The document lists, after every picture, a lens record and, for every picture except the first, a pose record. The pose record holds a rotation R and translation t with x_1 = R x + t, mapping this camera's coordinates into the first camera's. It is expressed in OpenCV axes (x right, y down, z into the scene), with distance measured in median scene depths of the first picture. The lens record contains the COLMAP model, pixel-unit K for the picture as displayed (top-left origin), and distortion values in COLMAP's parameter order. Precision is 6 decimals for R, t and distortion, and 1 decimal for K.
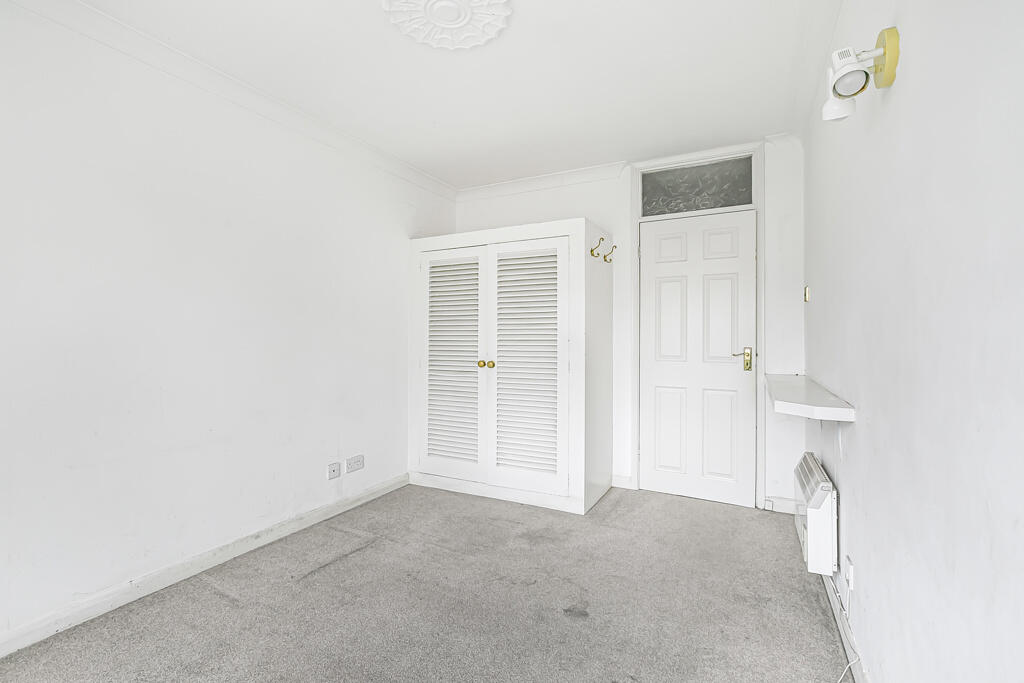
lens RADIAL K [[461.5, 0, 511.6], [0, 461.5, 340.9], [0, 0, 1]] dist [0.003746, -0.000935]
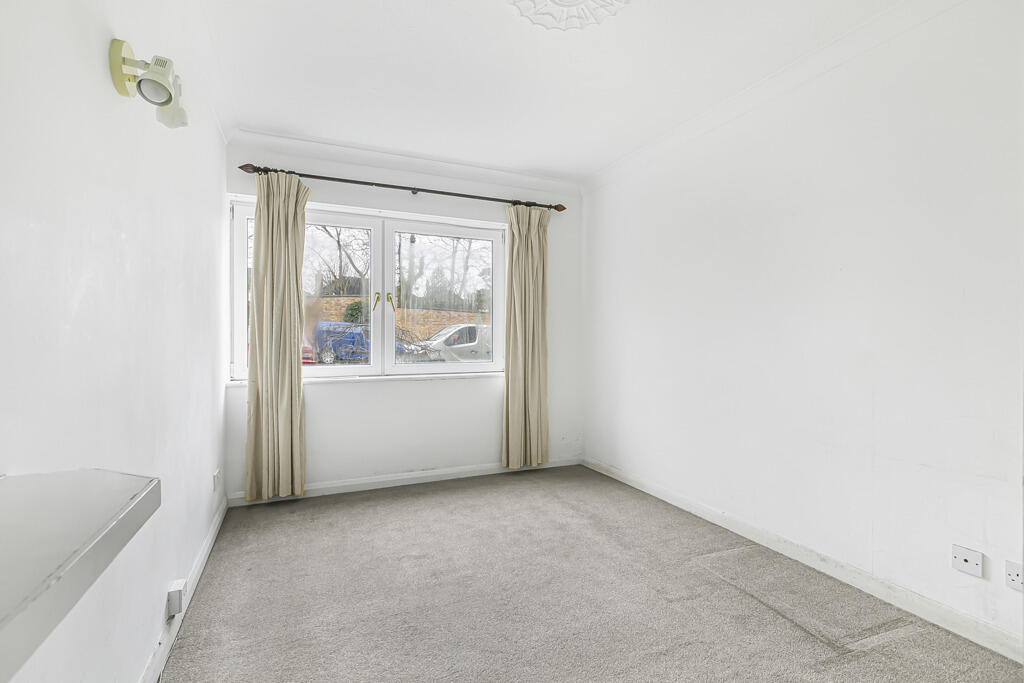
lens RADIAL K [[461.5, 0, 511.3], [0, 461.5, 340.5], [0, 0, 1]] dist [0.003746, -0.000935]
pose [[-0.635989, 0.000141, -0.771698, 0.498764], [-0.000823, 0.999999, 0.000861, 0.009784], [0.771697, 0.001183, -0.635989, 1.103091]]
